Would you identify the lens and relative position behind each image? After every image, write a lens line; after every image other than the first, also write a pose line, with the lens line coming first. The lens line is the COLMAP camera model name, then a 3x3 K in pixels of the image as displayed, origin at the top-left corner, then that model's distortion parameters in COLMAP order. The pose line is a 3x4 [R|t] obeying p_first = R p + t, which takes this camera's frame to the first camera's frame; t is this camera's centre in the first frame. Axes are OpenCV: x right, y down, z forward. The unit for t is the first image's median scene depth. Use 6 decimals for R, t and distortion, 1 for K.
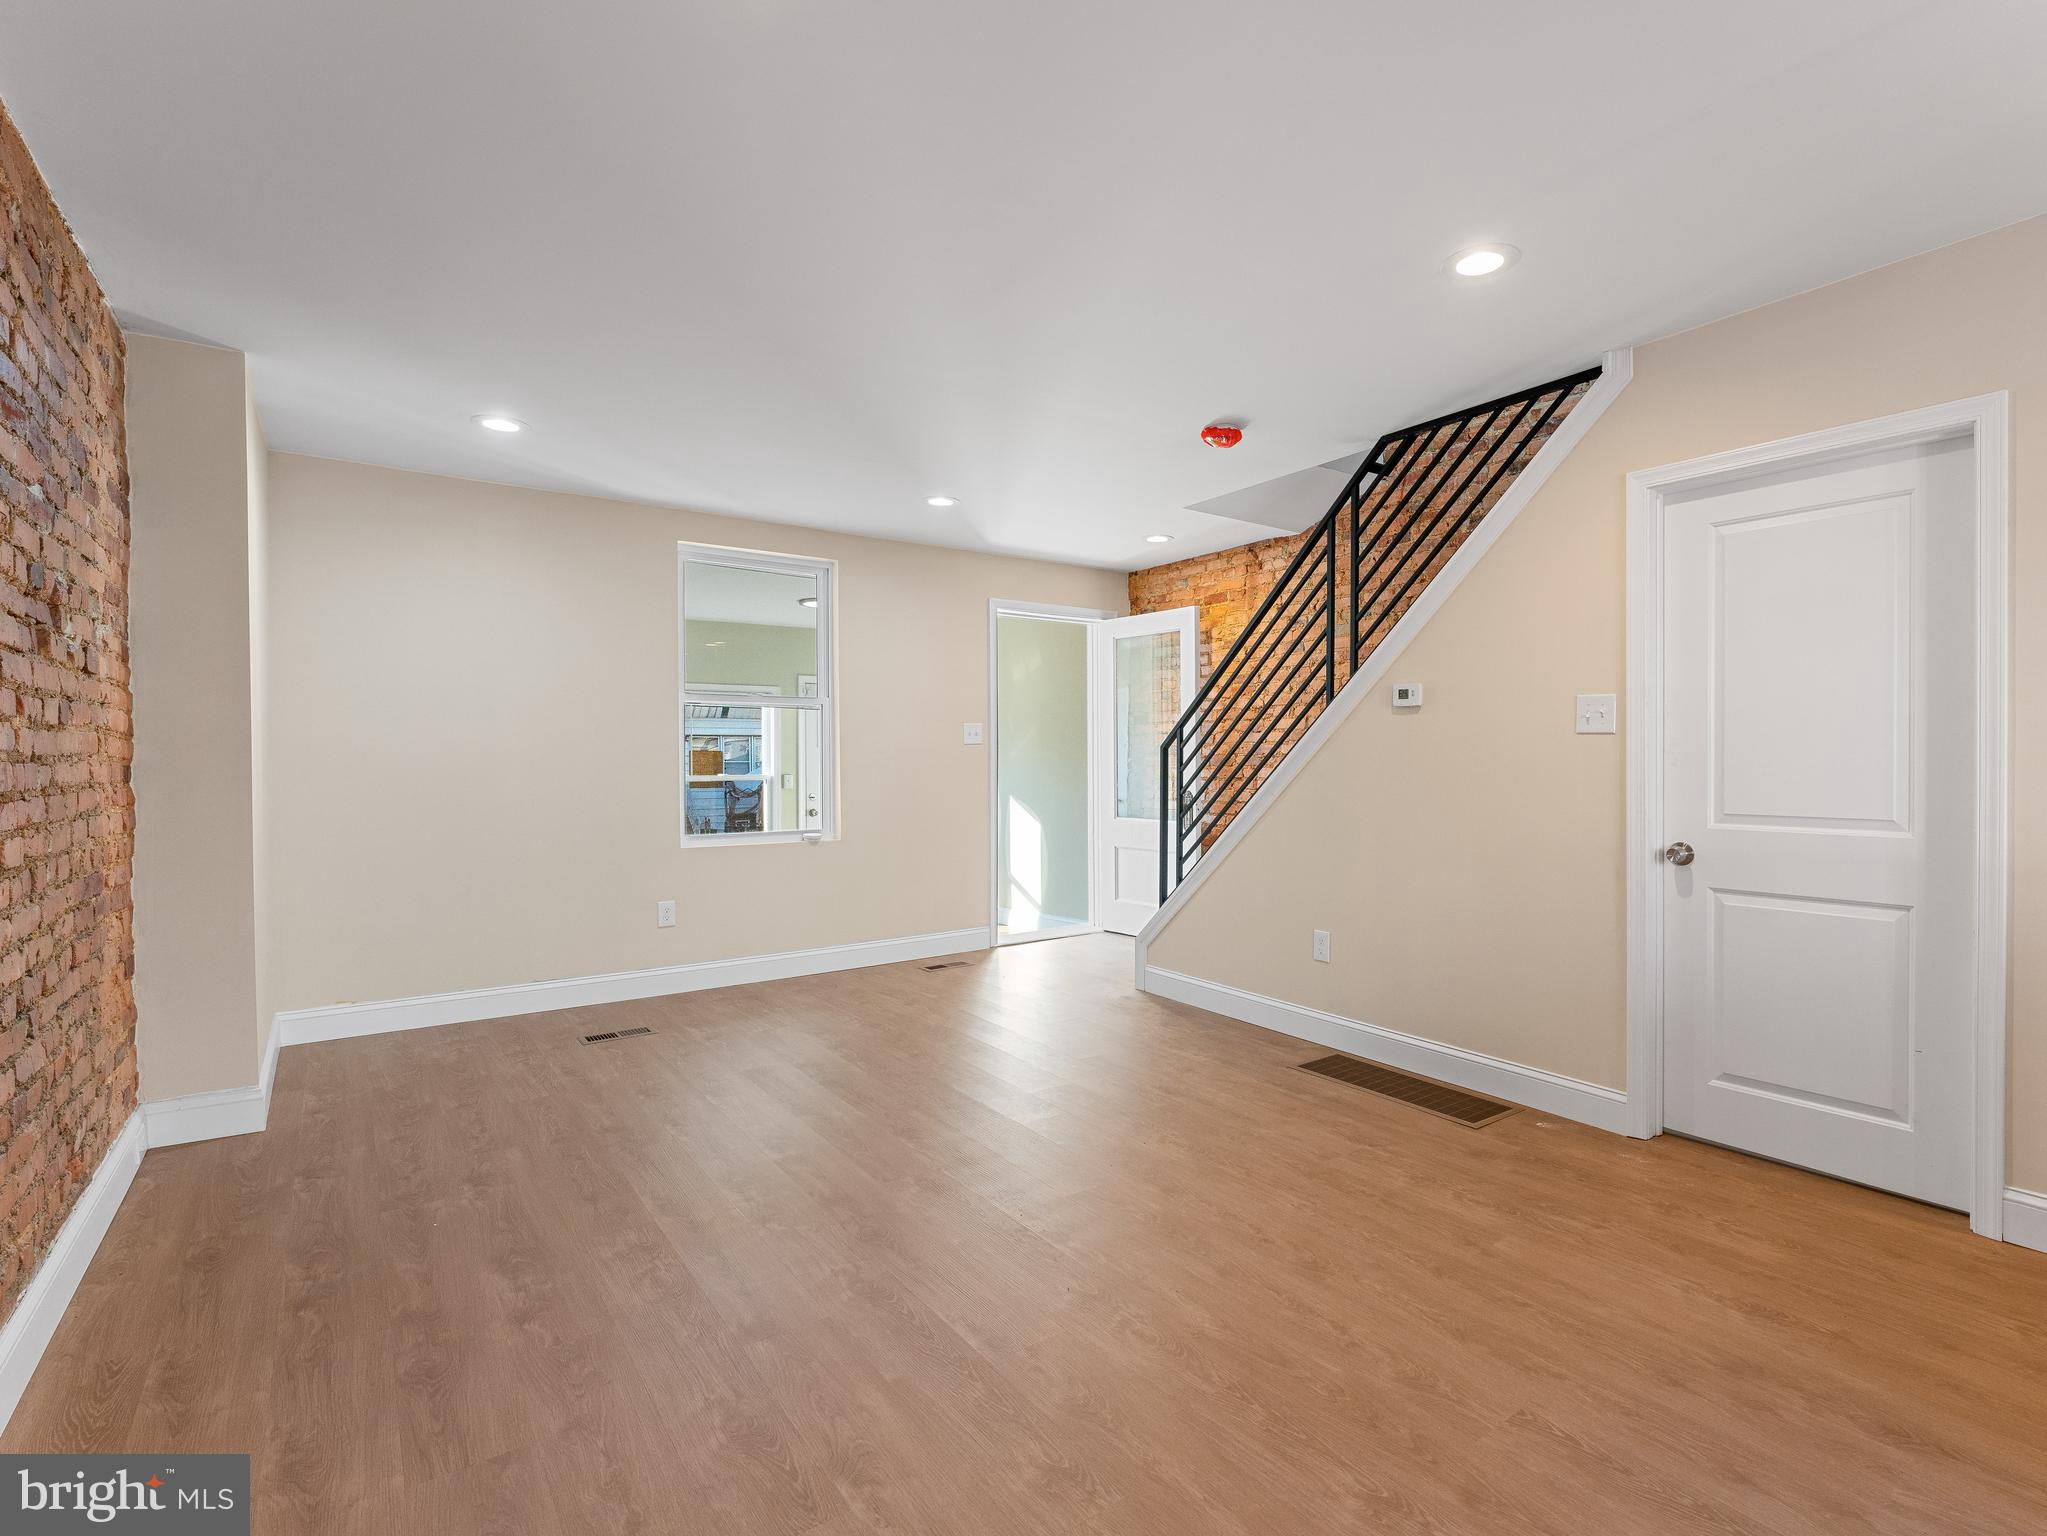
lens RADIAL K [[995.2, 0, 1114.1], [0, 995.2, 763.2], [0, 0, 1]] dist [0.002065, 0.000141]
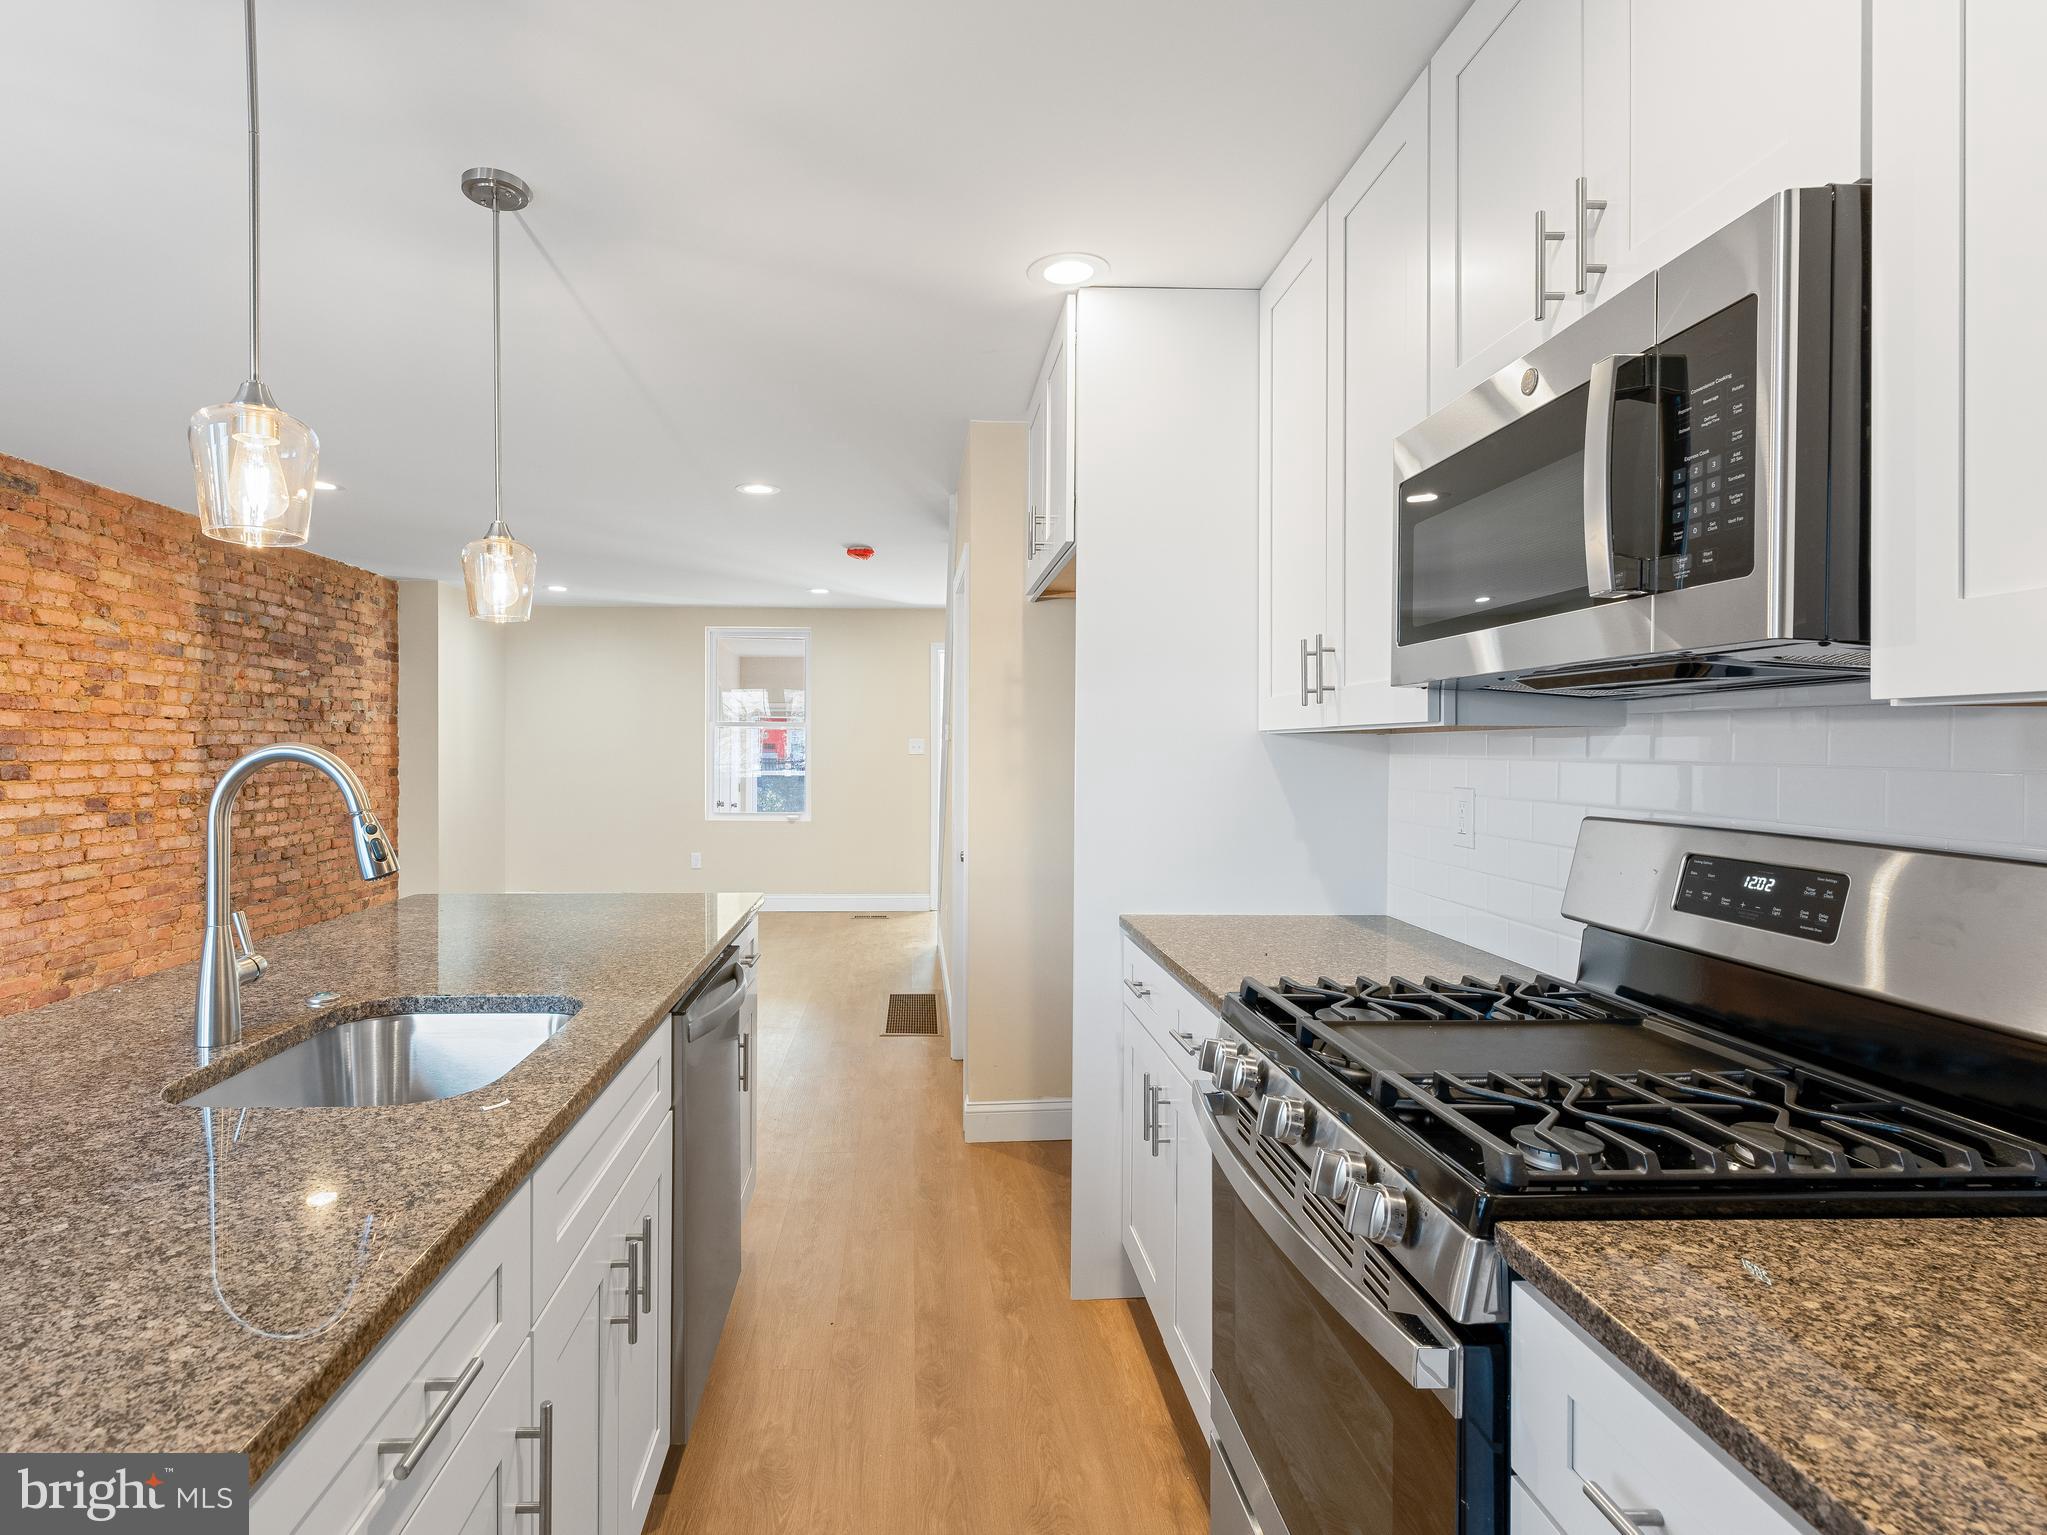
lens RADIAL K [[1041.2, 0, 938.0], [0, 1041.2, 751.9], [0, 0, 1]] dist [0.001511, -0.000524]
pose [[0.803227, 0.013507, -0.595521, 1.370869], [-0.012981, 0.999902, 0.005170, -0.059563], [0.595532, 0.003578, 0.803323, -0.183089]]
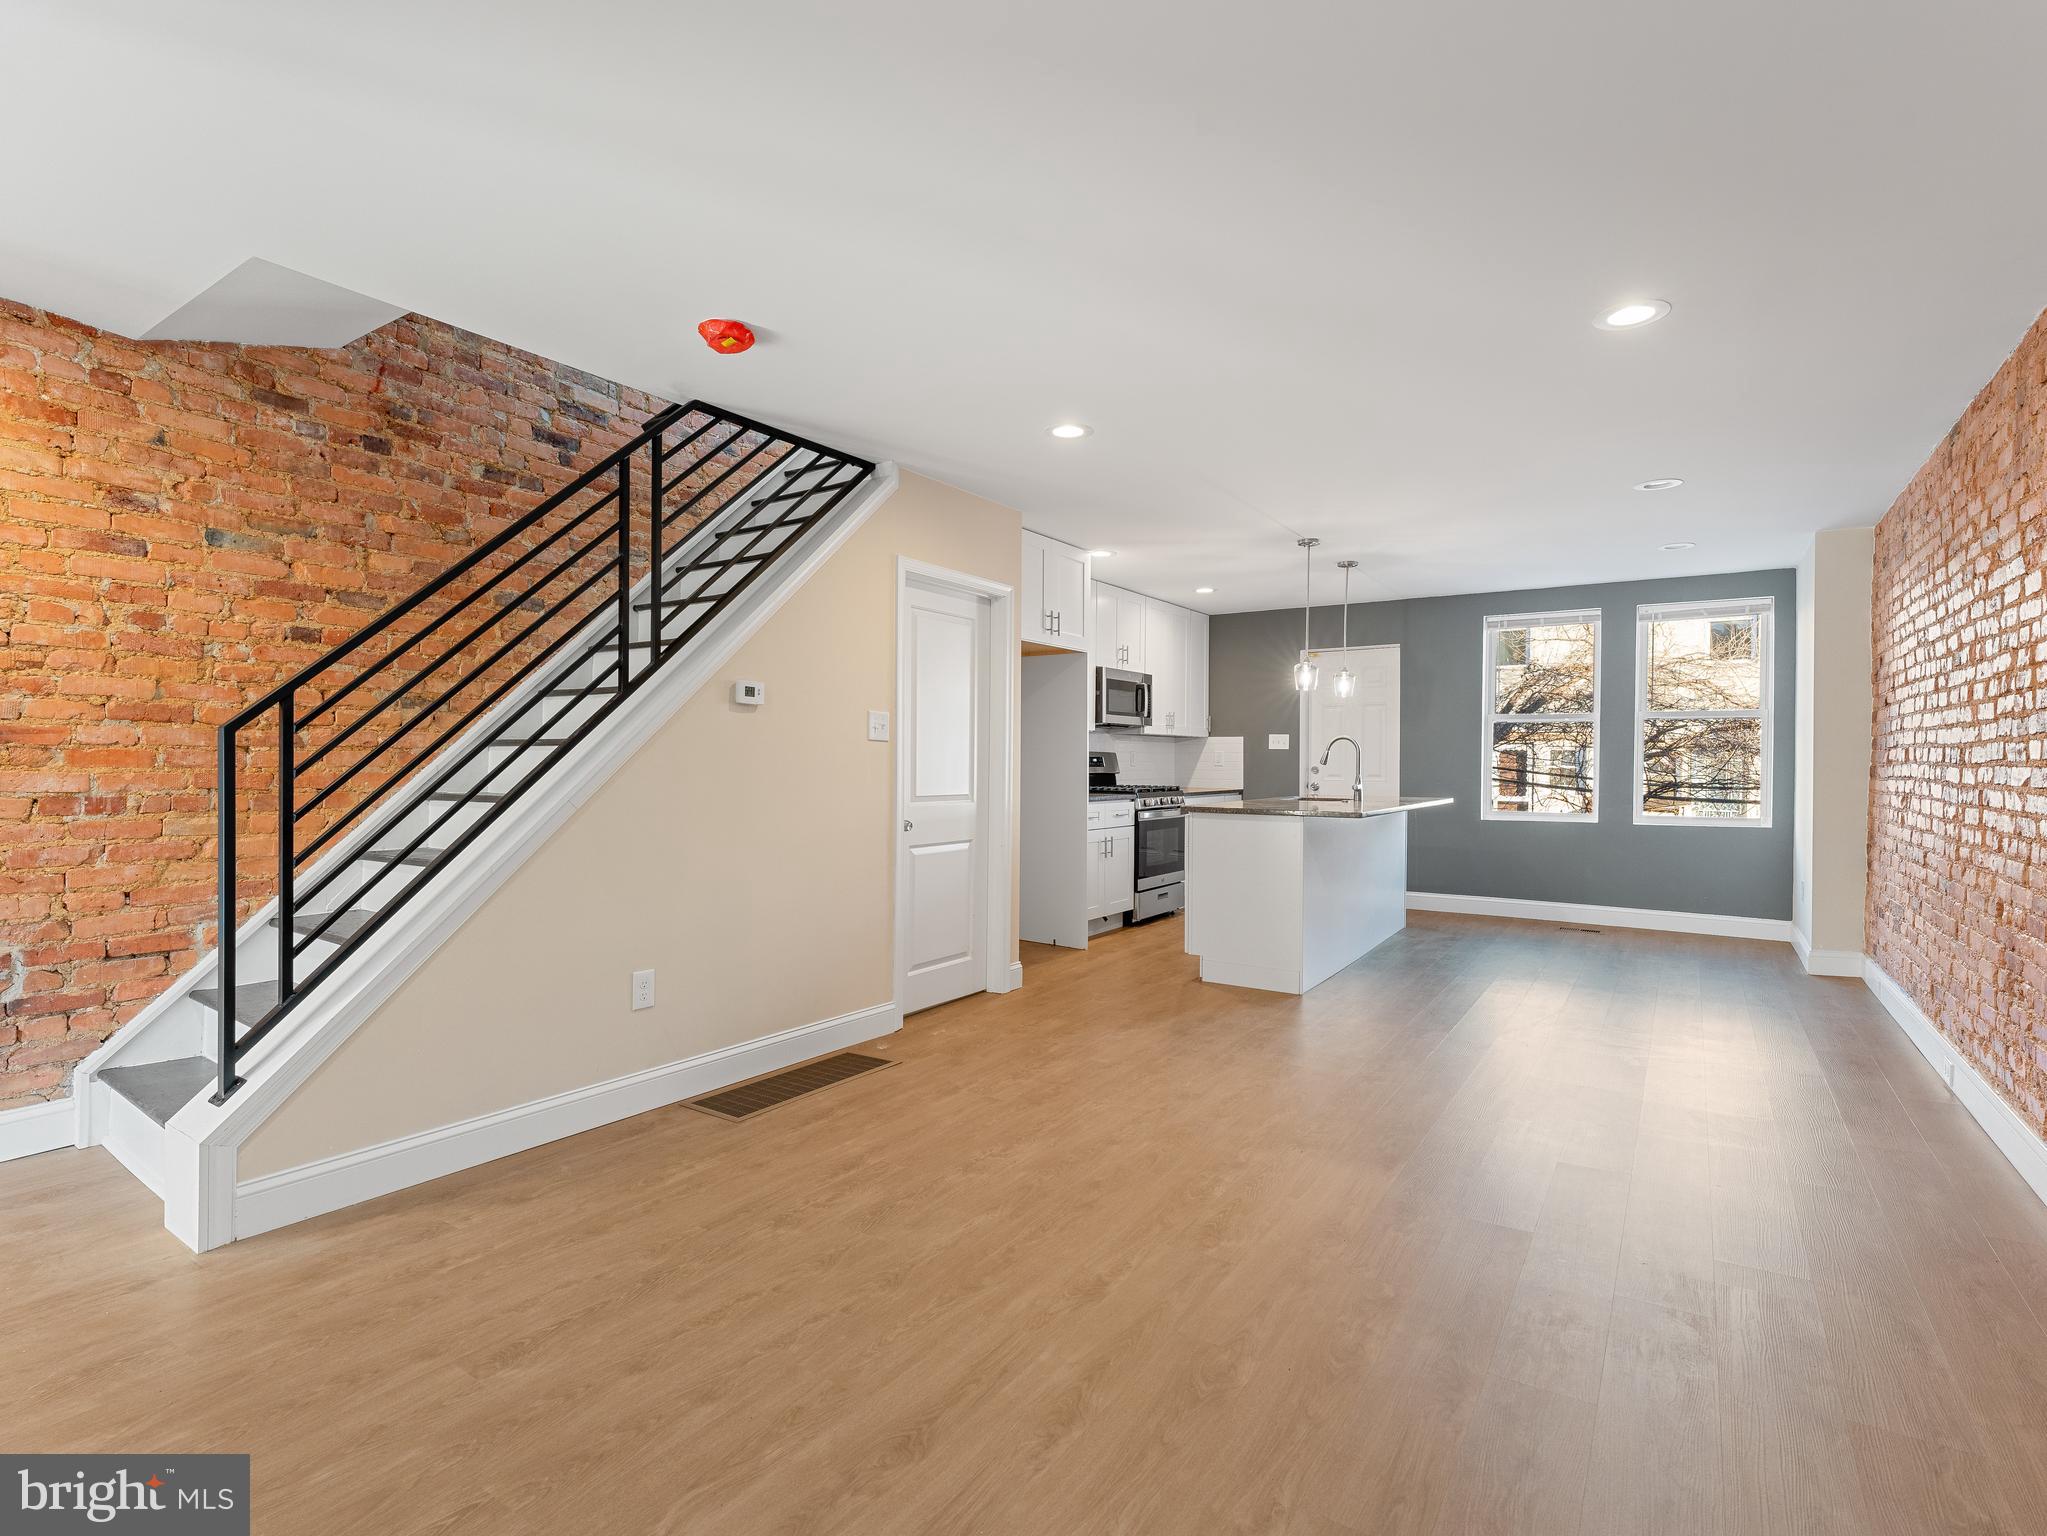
lens RADIAL K [[996.9, 0, 1023.5], [0, 996.9, 768.0], [0, 0, 1]] dist [0.002194, -0.000190]
pose [[-0.311672, -0.003208, 0.950184, -0.867324], [0.000255, 0.999994, 0.003460, 0.001978], [-0.950190, 0.001321, -0.311669, 1.273776]]
